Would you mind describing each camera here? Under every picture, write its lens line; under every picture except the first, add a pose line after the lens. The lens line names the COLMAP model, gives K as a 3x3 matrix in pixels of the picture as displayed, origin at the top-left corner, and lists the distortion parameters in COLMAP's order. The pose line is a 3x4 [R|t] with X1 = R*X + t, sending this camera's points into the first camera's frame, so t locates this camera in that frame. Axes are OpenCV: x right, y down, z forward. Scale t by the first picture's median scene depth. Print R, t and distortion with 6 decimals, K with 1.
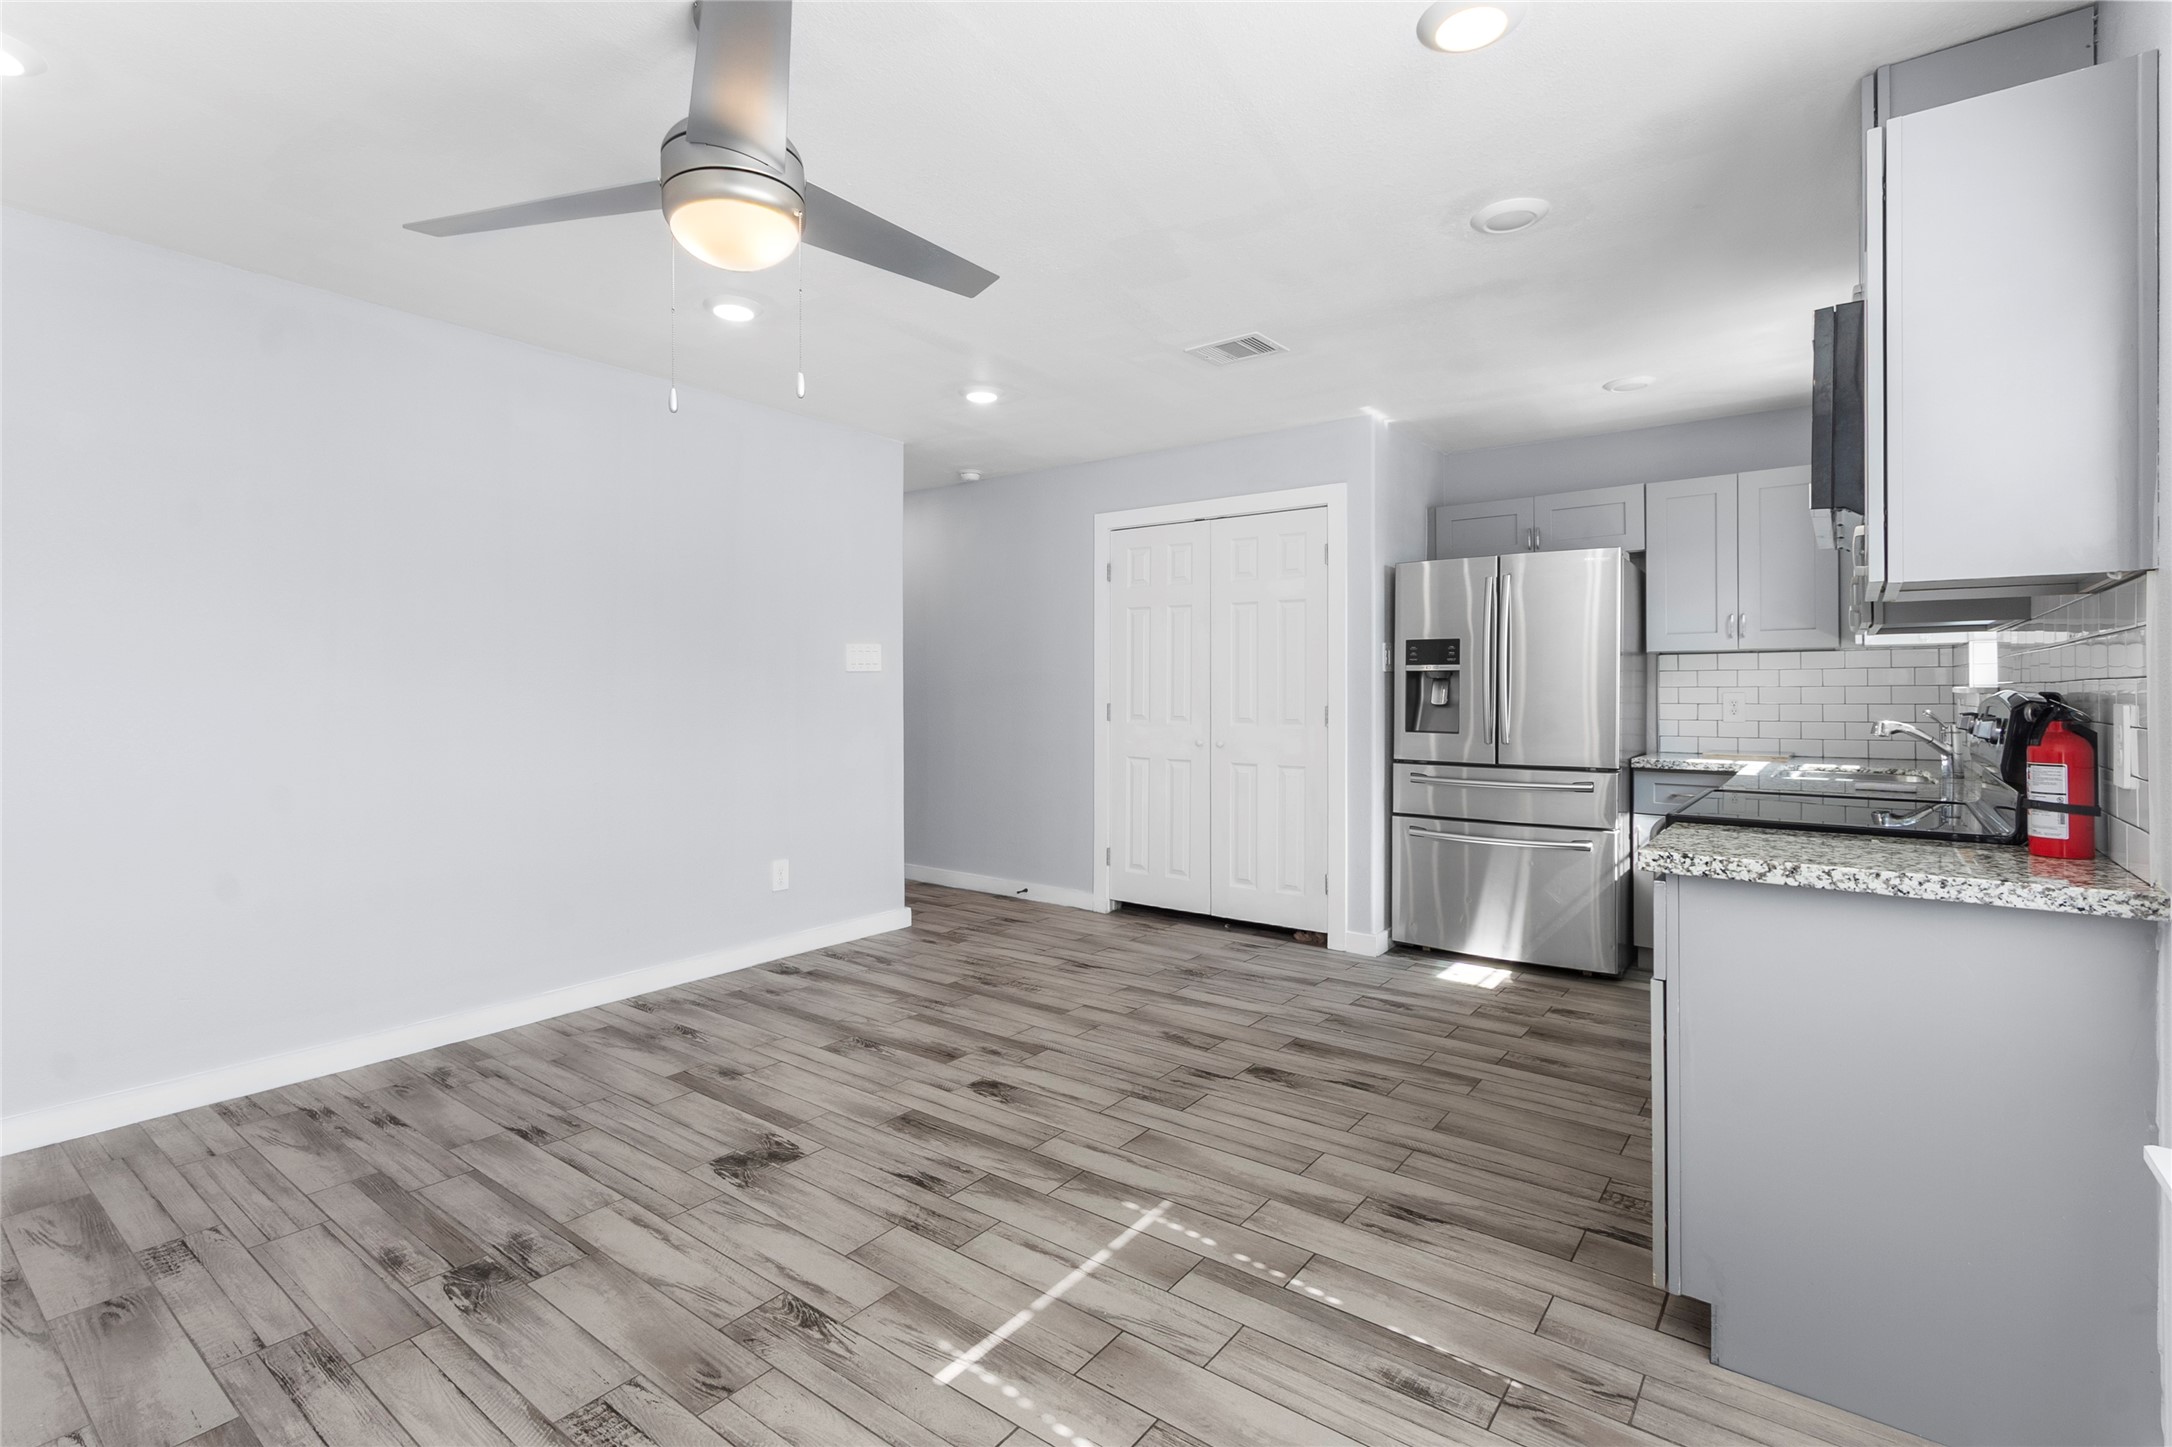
lens RADIAL K [[1020.3, 0, 1069.1], [0, 1020.3, 705.1], [0, 0, 1]] dist [0.006306, 0.000828]
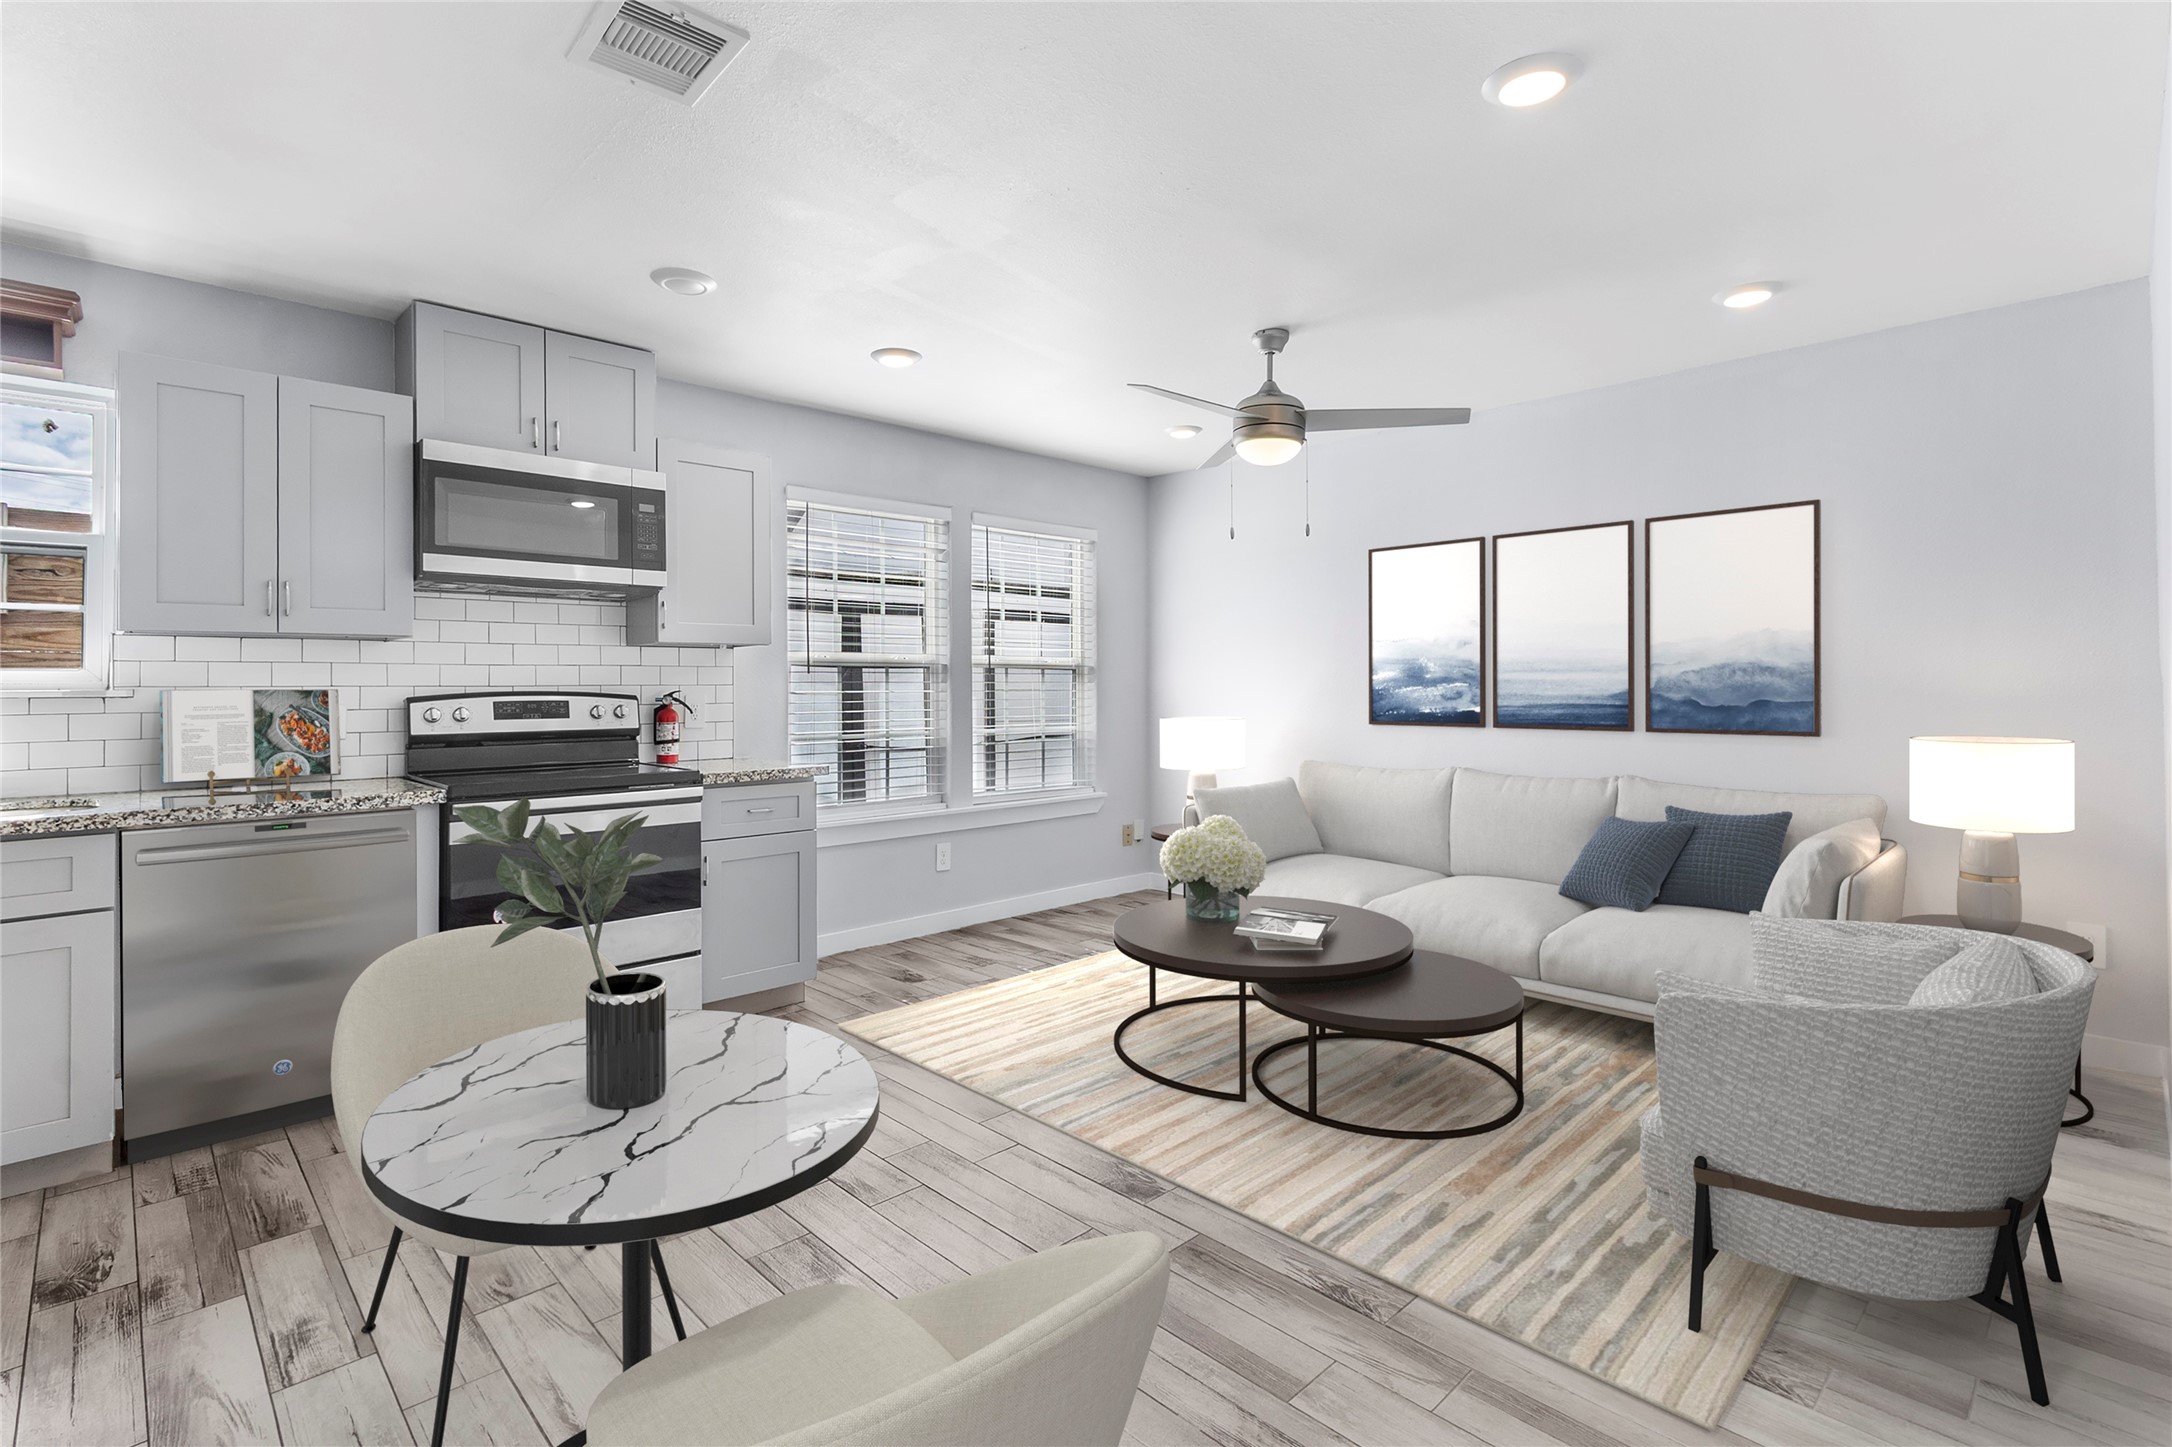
lens RADIAL K [[1020.3, 0, 1073.1], [0, 1020.3, 701.4], [0, 0, 1]] dist [0.006306, 0.000828]
pose [[-0.988935, 0.004378, 0.148285, -0.106037], [0.009152, 0.999461, 0.031527, -0.019568], [-0.148067, 0.032535, -0.988442, 1.268181]]
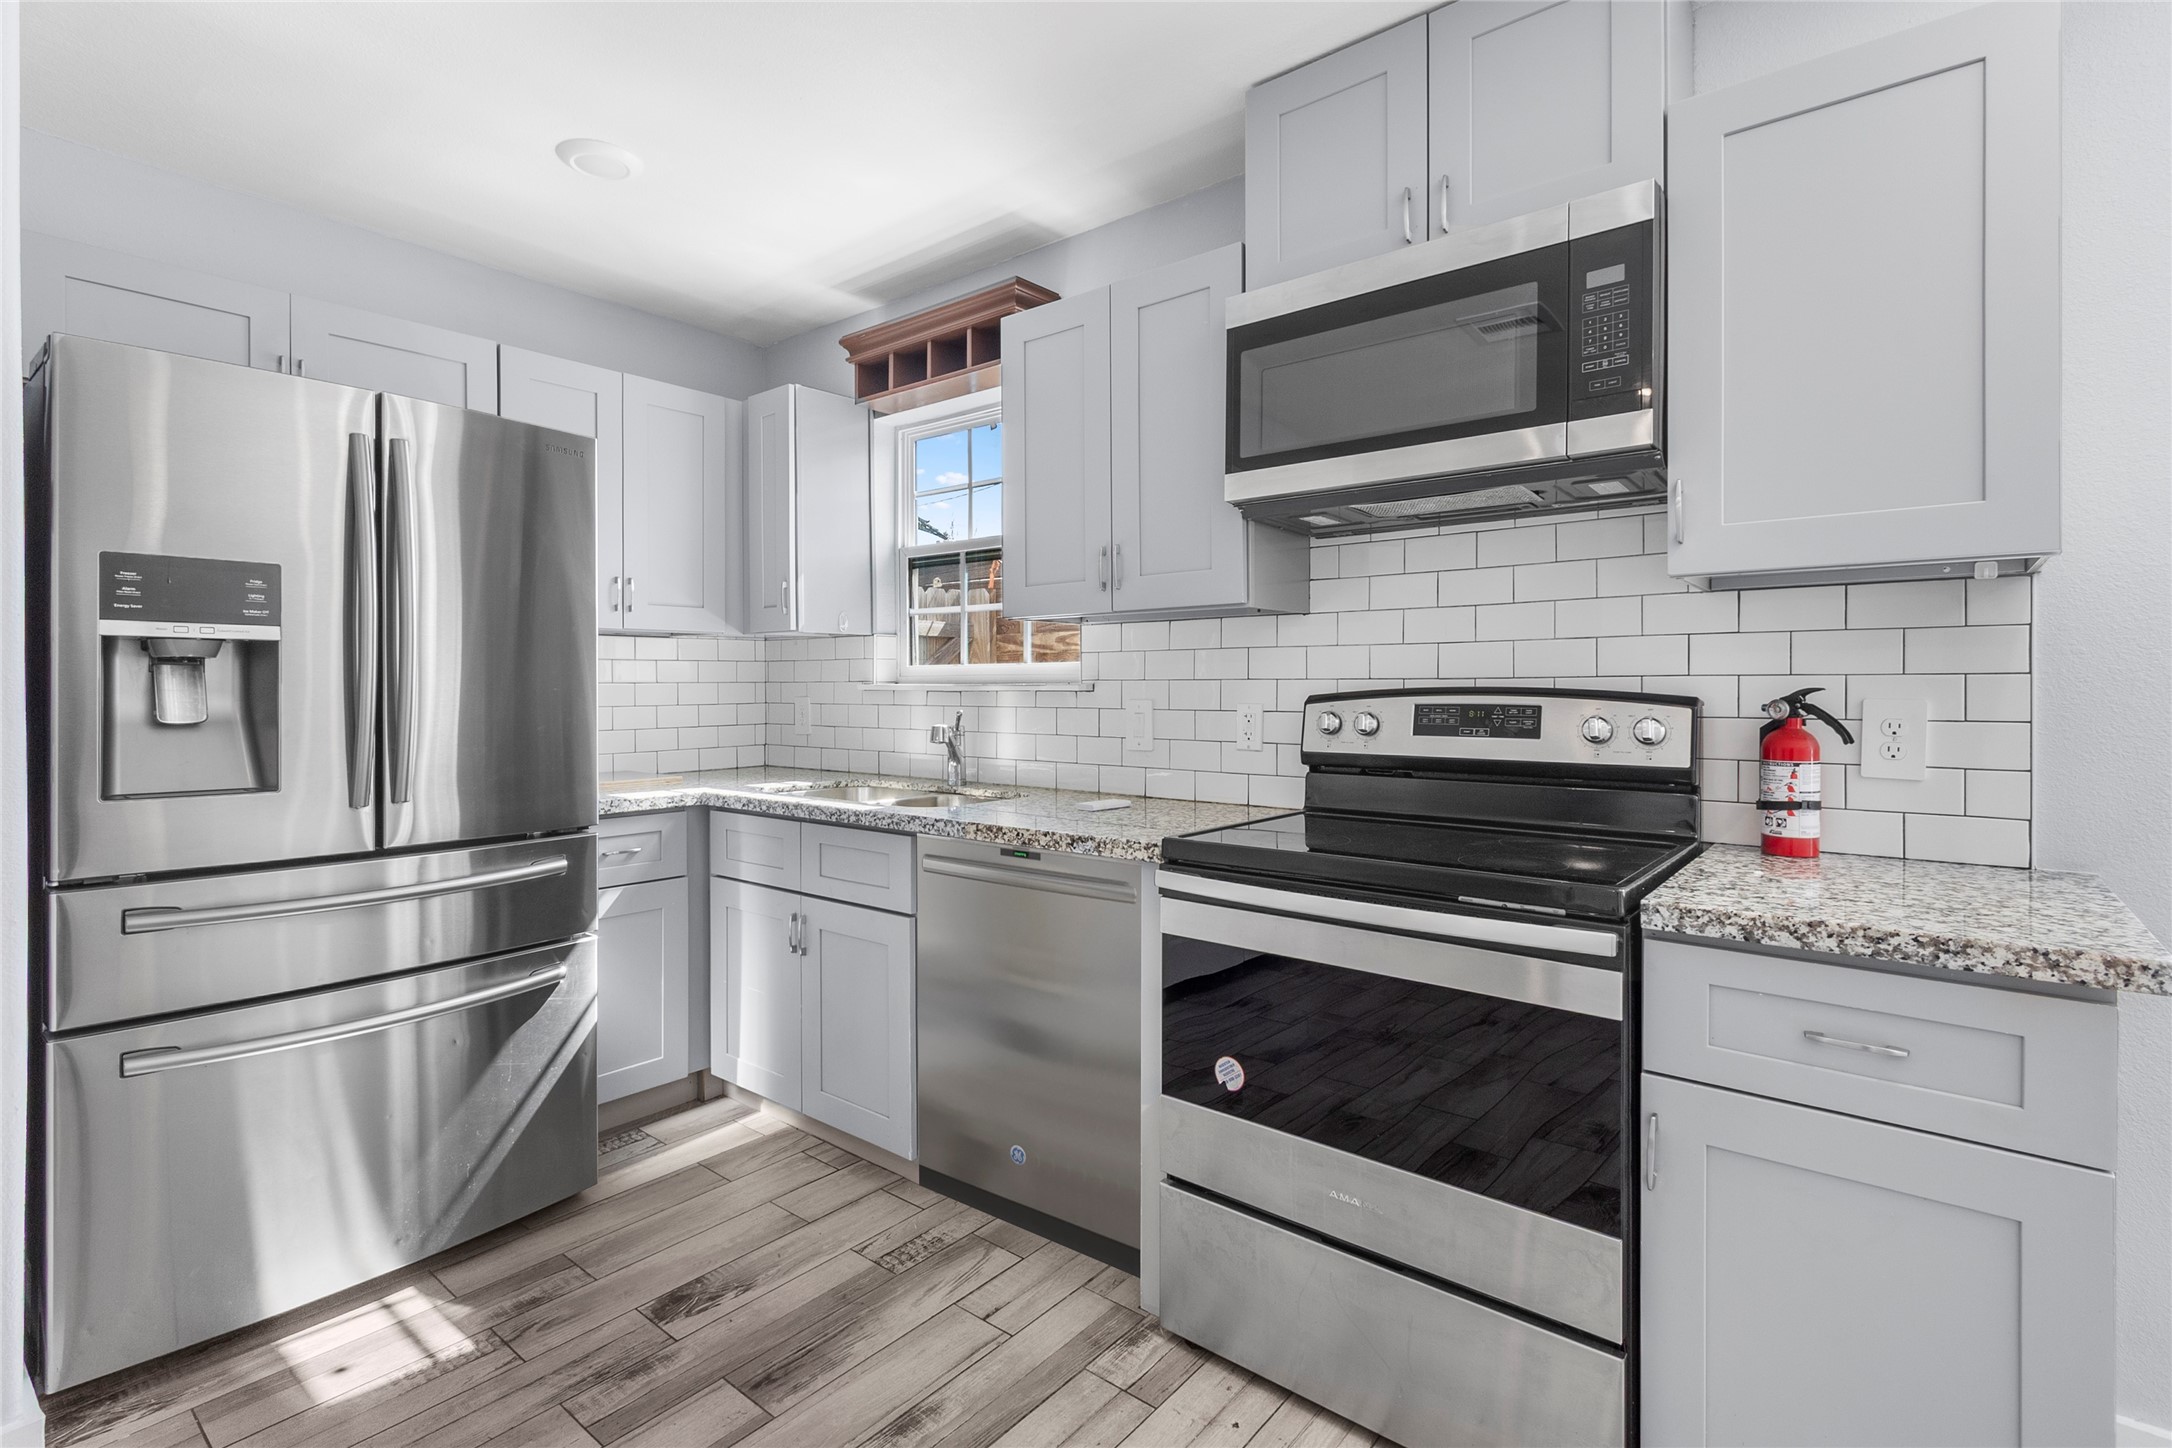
lens RADIAL K [[1020.3, 0, 1053.4], [0, 1020.3, 696.2], [0, 0, 1]] dist [0.006306, 0.000828]
pose [[0.047938, -0.007274, 0.998824, -0.020898], [0.018320, 0.999812, 0.006402, -0.008119], [-0.998682, 0.017991, 0.048063, 0.681092]]
